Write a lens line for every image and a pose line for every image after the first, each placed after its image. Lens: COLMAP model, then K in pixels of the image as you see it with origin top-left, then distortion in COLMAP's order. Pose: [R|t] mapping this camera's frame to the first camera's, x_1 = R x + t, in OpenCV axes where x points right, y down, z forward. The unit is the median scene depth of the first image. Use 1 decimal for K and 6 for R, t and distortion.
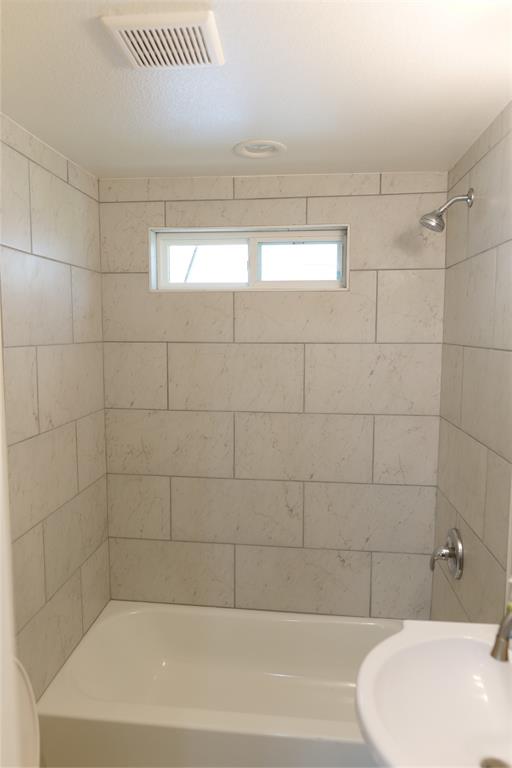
lens RADIAL K [[531.7, 0, 256.0], [0, 531.7, 384.0], [0, 0, 1]] dist [-0.004531, 0.003648]
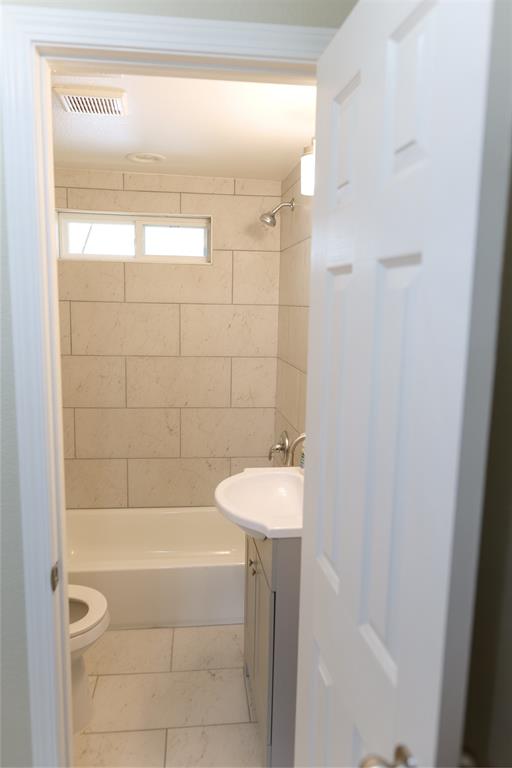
lens RADIAL K [[531.7, 0, 256.0], [0, 531.7, 384.0], [0, 0, 1]] dist [-0.004531, 0.003648]
pose [[0.971069, -0.015668, 0.238285, -0.043480], [0.003831, 0.998739, 0.050058, 0.057972], [-0.238769, -0.047697, 0.969904, -0.342633]]
